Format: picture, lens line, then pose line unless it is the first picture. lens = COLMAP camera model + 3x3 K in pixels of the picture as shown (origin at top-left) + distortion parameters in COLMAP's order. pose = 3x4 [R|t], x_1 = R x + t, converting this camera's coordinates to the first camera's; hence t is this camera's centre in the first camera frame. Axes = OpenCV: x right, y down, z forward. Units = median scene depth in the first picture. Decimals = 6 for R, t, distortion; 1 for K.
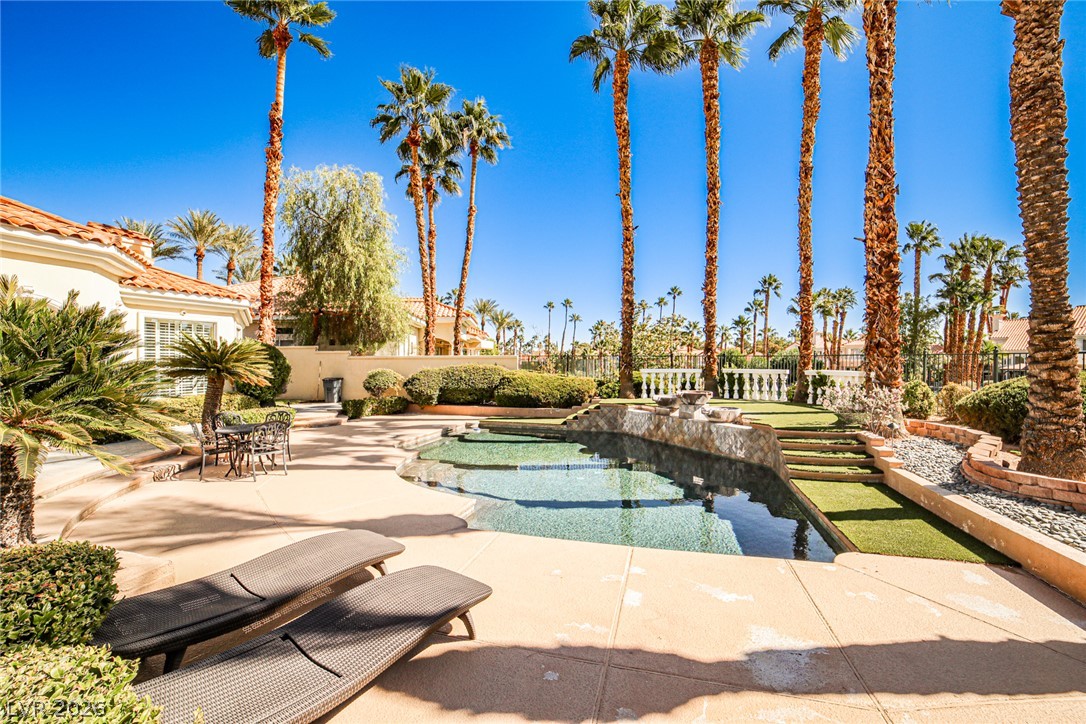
lens RADIAL K [[458.3, 0, 543.9], [0, 458.3, 356.0], [0, 0, 1]] dist [-0.089473, 0.030319]
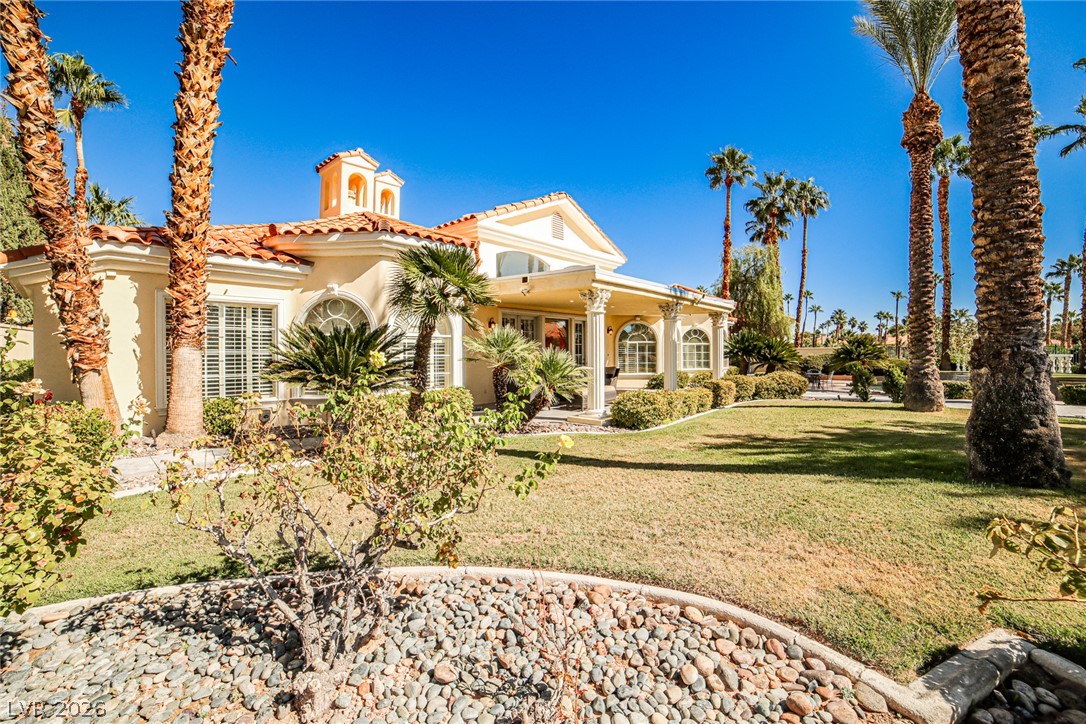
lens RADIAL K [[458.3, 0, 543.9], [0, 458.3, 356.0], [0, 0, 1]] dist [-0.089473, 0.030319]
pose [[0.909517, 0.002749, -0.415657, -0.520029], [0.006346, 0.999770, 0.020498, -0.010924], [0.415618, -0.021281, 0.909290, -1.124142]]
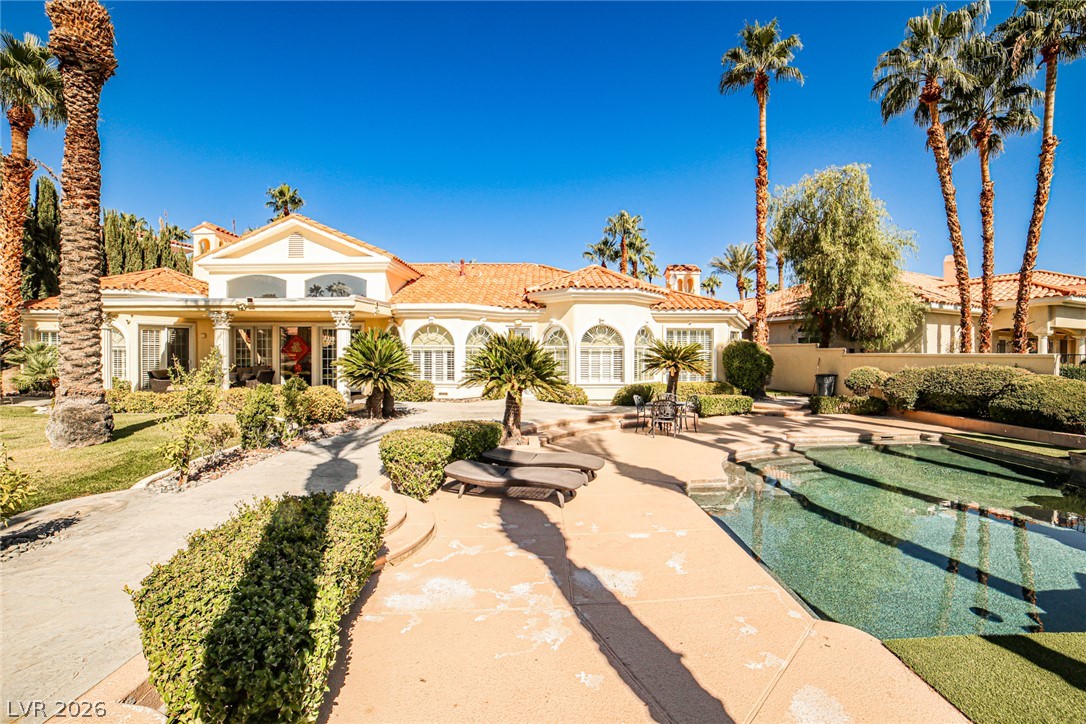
lens RADIAL K [[458.3, 0, 543.9], [0, 458.3, 356.0], [0, 0, 1]] dist [-0.089473, 0.030319]
pose [[0.307274, 0.012634, -0.951537, 0.341988], [0.005501, 0.999872, 0.015052, -0.012919], [0.951605, -0.009859, 0.307165, 0.072200]]
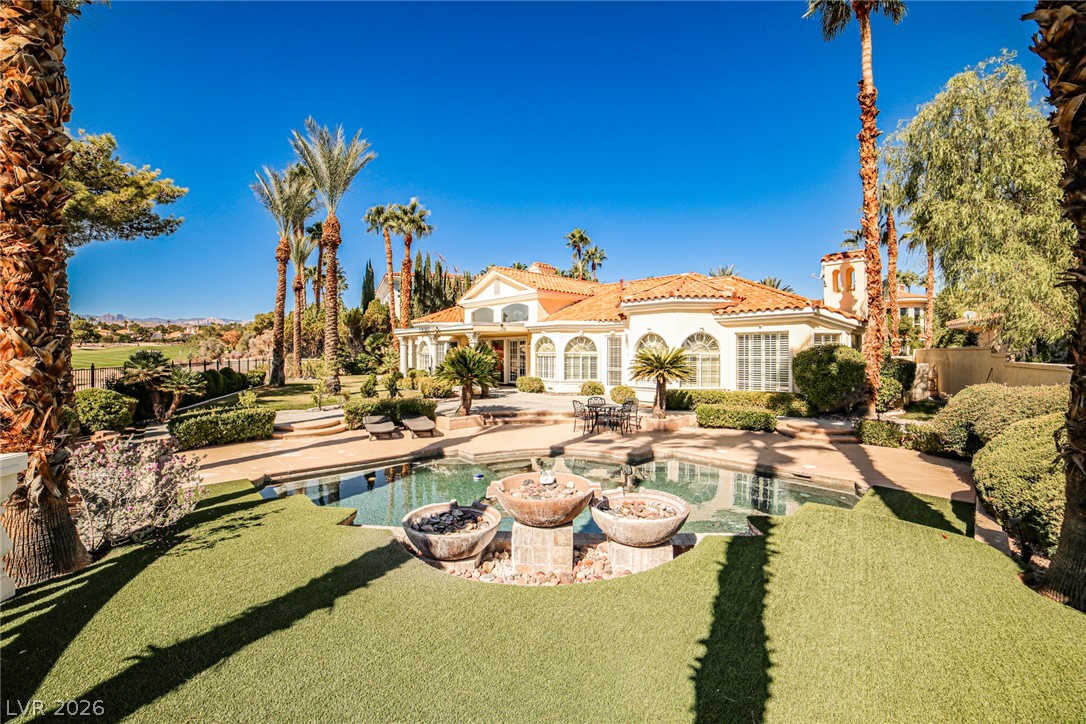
lens RADIAL K [[429.8, 0, 548.8], [0, 429.8, 364.8], [0, 0, 1]] dist [-0.027813, 0.000212]
pose [[-0.489058, 0.028368, -0.871790, 0.467300], [0.010234, 0.999589, 0.026785, -0.018304], [0.872191, 0.004178, -0.489147, 0.832397]]
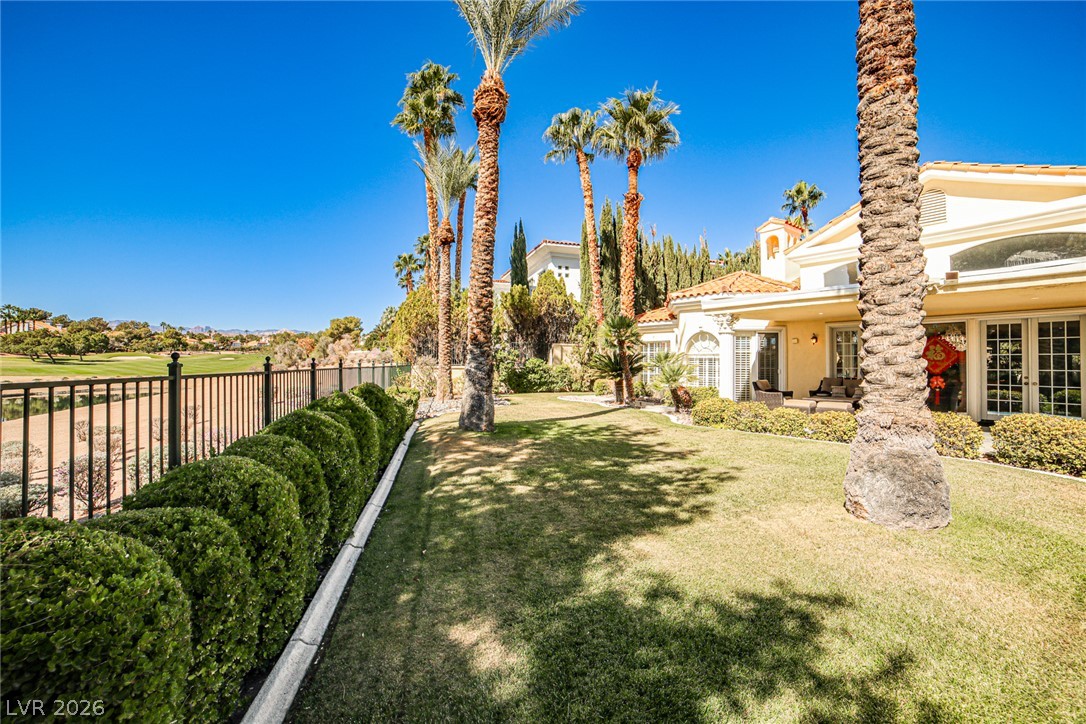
lens RADIAL K [[439.0, 0, 560.2], [0, 439.0, 357.4], [0, 0, 1]] dist [-0.041517, -0.000002]
pose [[-0.576829, -0.009587, -0.816809, 0.070229], [0.004735, 0.999875, -0.015079, -0.005522], [0.816851, -0.012566, -0.576711, -0.281918]]
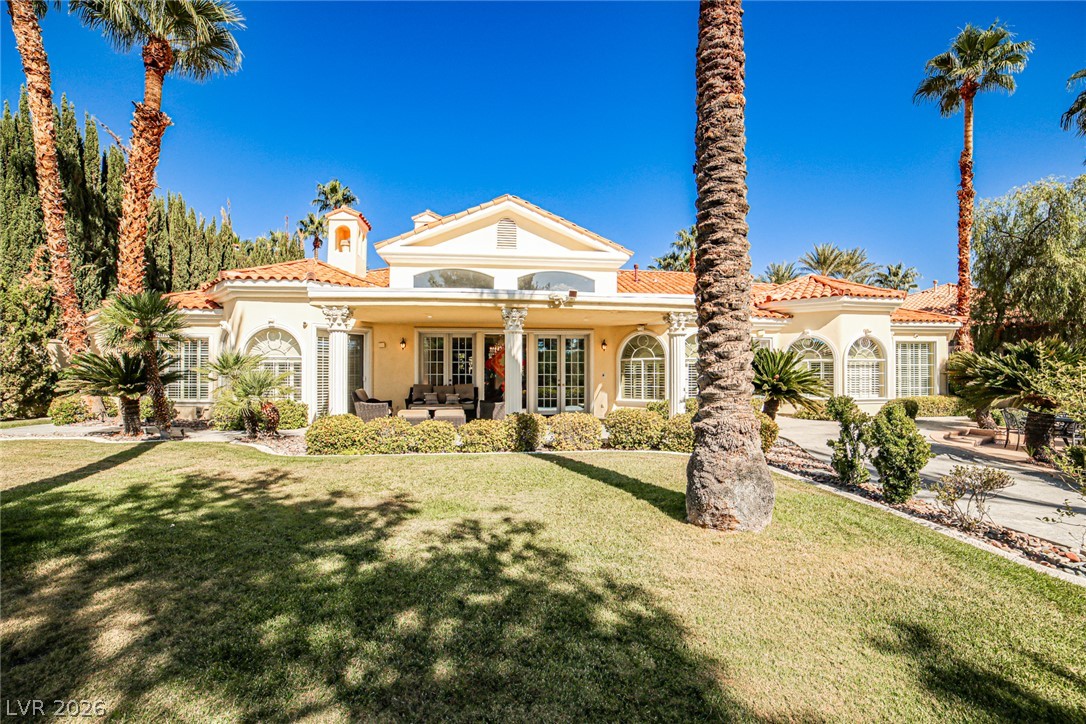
lens RADIAL K [[451.6, 0, 545.1], [0, 451.6, 368.5], [0, 0, 1]] dist [-0.093198, 0.028788]
pose [[0.409204, -0.000278, -0.912443, -0.053273], [0.007377, 0.999968, 0.003004, -0.006681], [0.912413, -0.007960, 0.409193, -0.478923]]
